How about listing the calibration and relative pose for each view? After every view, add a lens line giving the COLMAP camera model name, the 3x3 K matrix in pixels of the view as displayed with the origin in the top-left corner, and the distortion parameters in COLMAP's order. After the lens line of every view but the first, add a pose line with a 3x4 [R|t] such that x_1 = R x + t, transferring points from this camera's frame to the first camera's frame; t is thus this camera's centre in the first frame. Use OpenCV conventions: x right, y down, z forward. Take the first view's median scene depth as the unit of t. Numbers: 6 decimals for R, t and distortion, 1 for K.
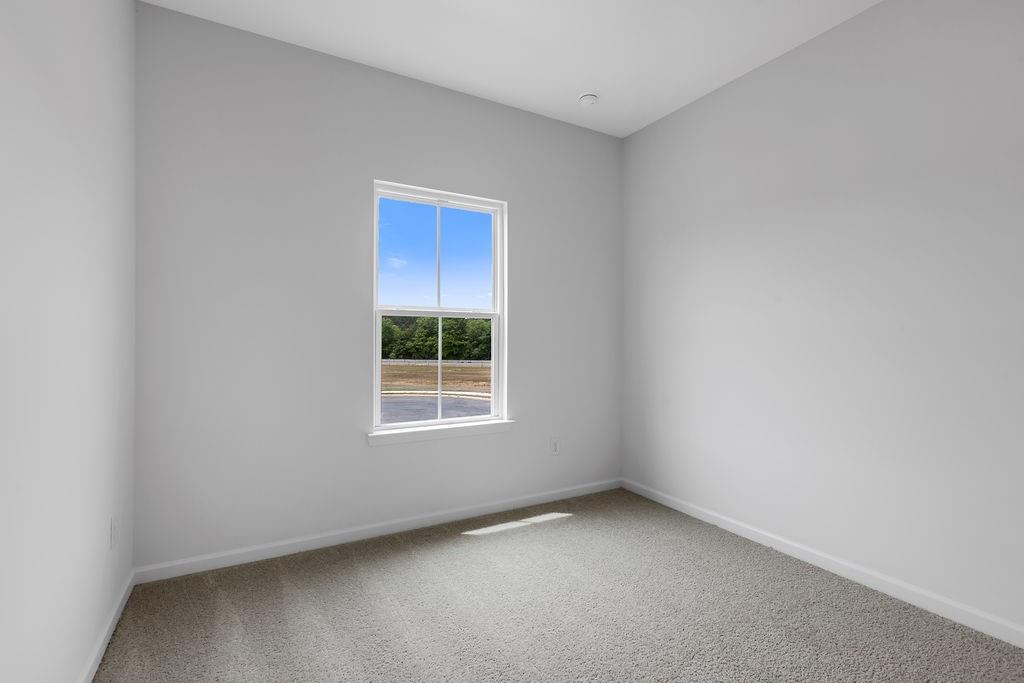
lens RADIAL K [[463.1, 0, 512.0], [0, 463.1, 341.5], [0, 0, 1]] dist [0.000335, -0.000442]
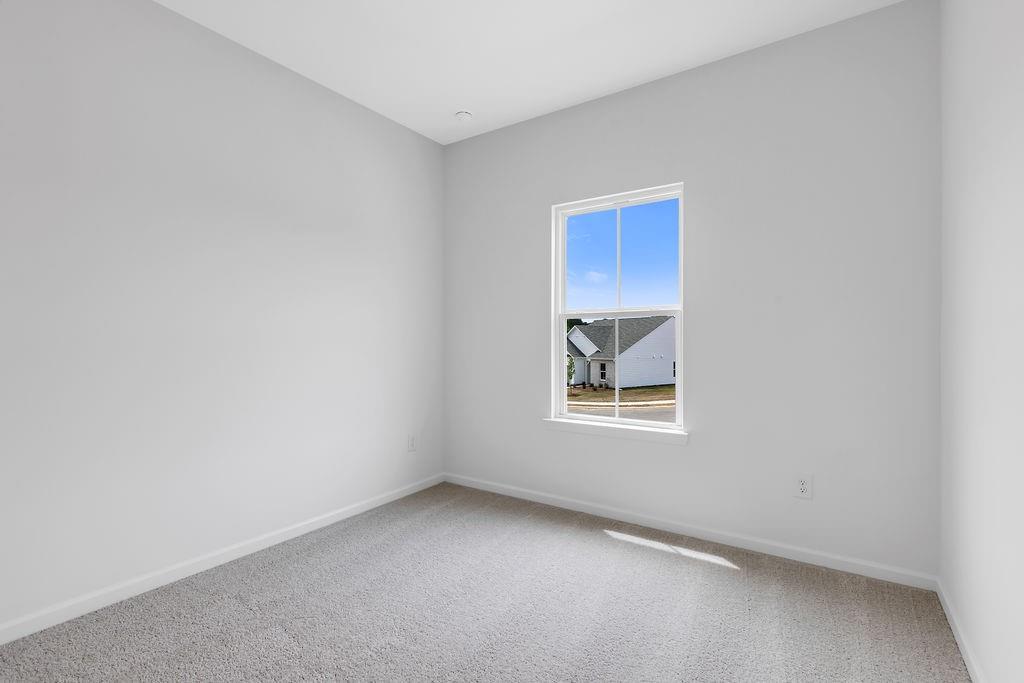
lens RADIAL K [[469.4, 0, 514.9], [0, 469.4, 355.3], [0, 0, 1]] dist [0.019912, 0.000143]
pose [[0.450124, 0.023350, -0.892661, 0.628395], [0.004111, 0.999593, 0.028220, -0.001901], [0.892957, -0.016373, 0.449845, 0.312731]]
